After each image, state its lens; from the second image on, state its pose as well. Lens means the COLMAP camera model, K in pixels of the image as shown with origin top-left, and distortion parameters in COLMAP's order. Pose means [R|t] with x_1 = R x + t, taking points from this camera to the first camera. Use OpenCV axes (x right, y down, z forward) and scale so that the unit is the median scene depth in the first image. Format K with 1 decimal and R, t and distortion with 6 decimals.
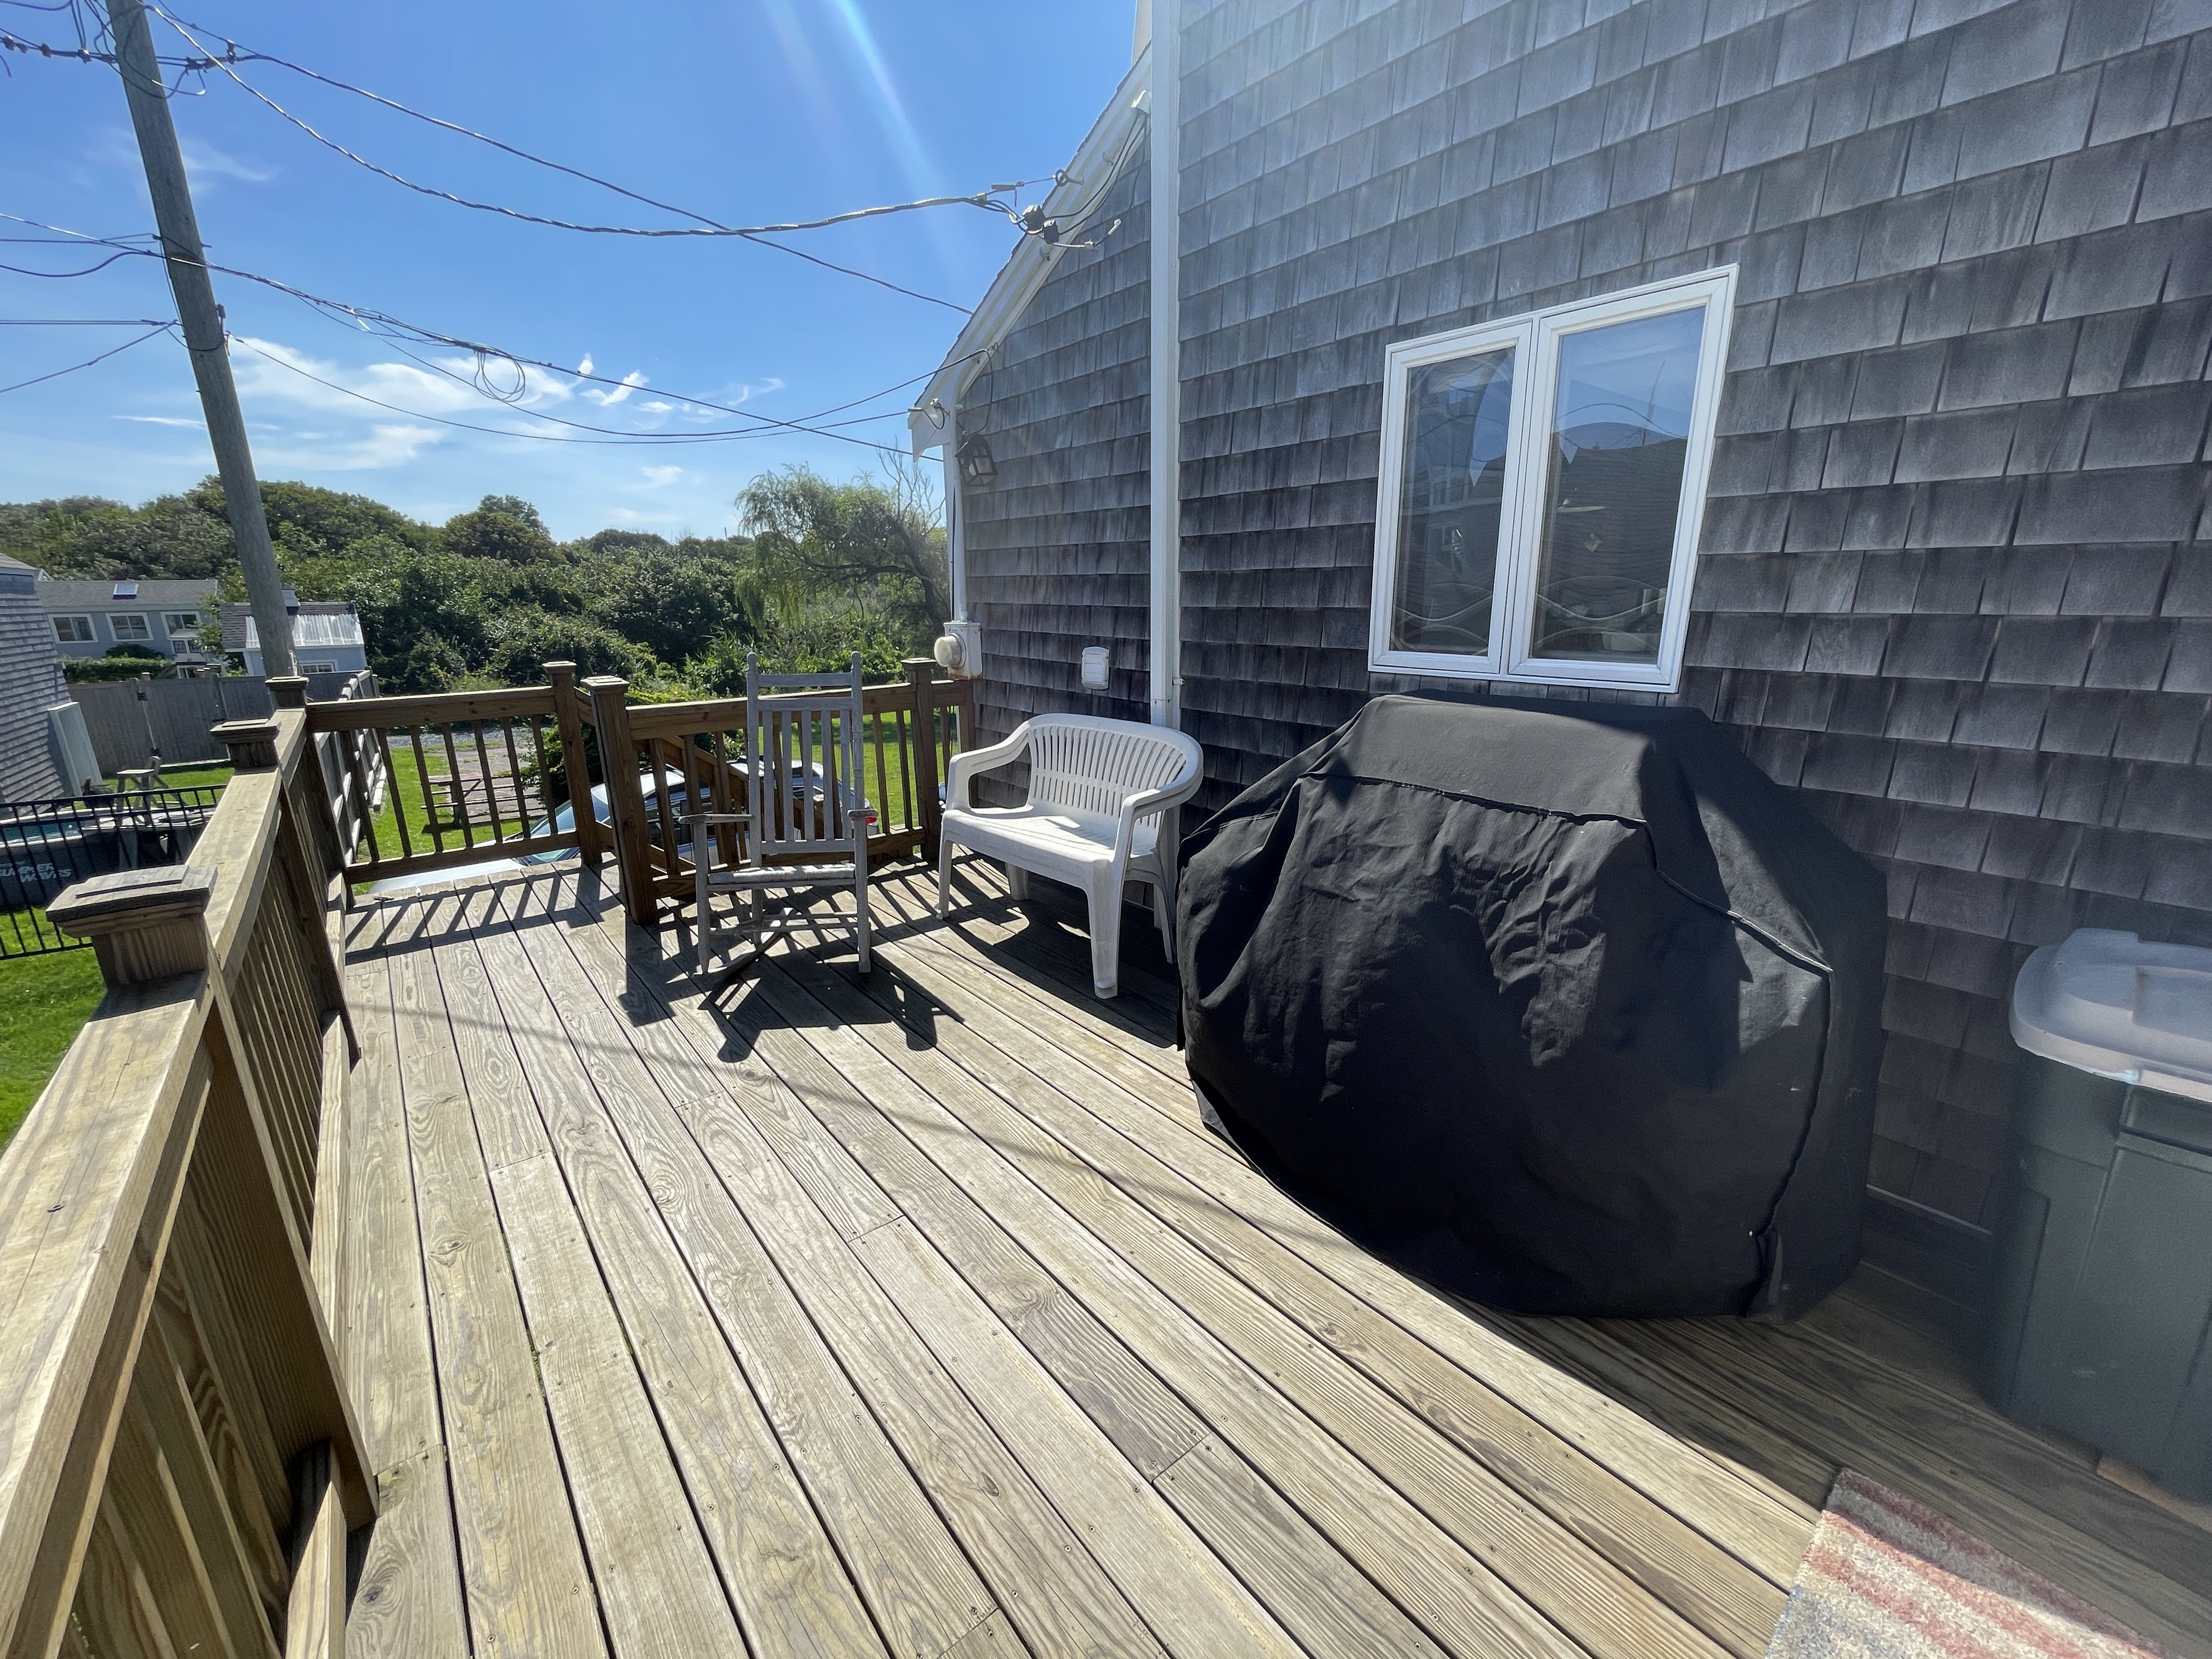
lens RADIAL K [[894.1, 0, 1108.0], [0, 894.1, 832.2], [0, 0, 1]] dist [-0.011196, -0.000535]
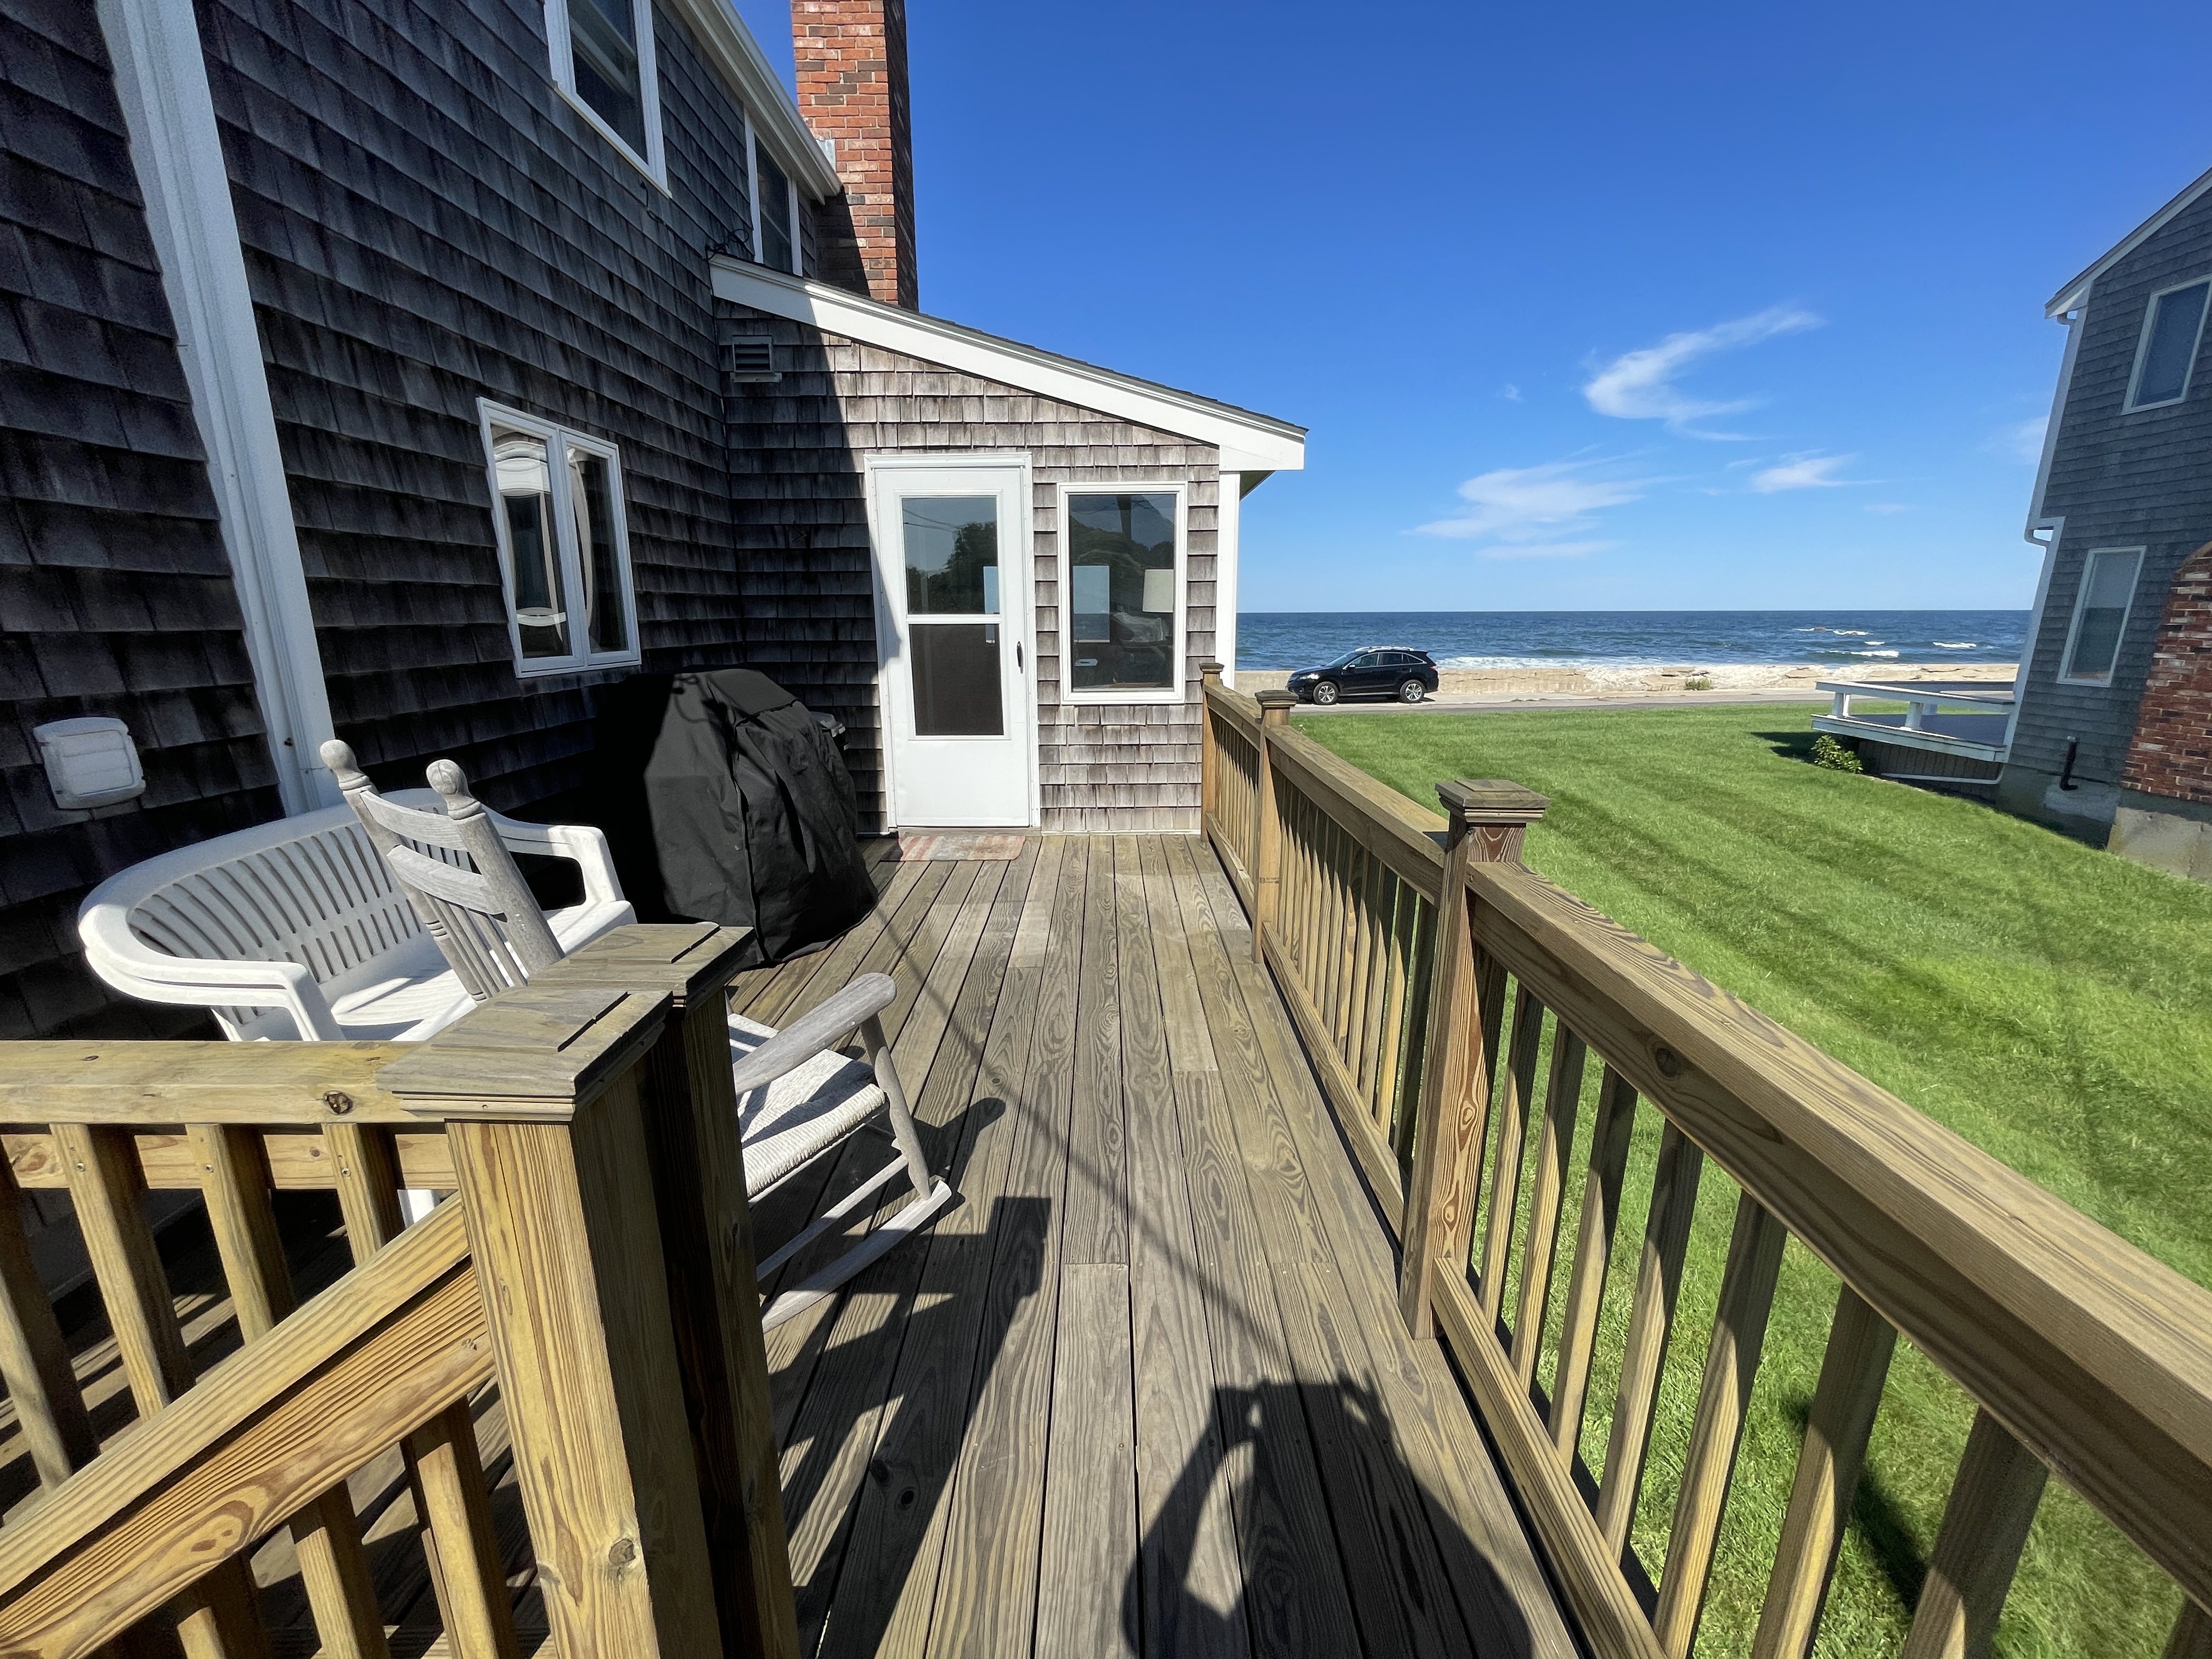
lens RADIAL K [[894.1, 0, 1101.3], [0, 894.1, 832.6], [0, 0, 1]] dist [-0.011196, -0.000535]
pose [[-0.767039, -0.139077, 0.626346, -0.955945], [0.180091, 0.890308, 0.418233, -0.327365], [-0.615807, 0.433600, -0.657855, 1.300866]]
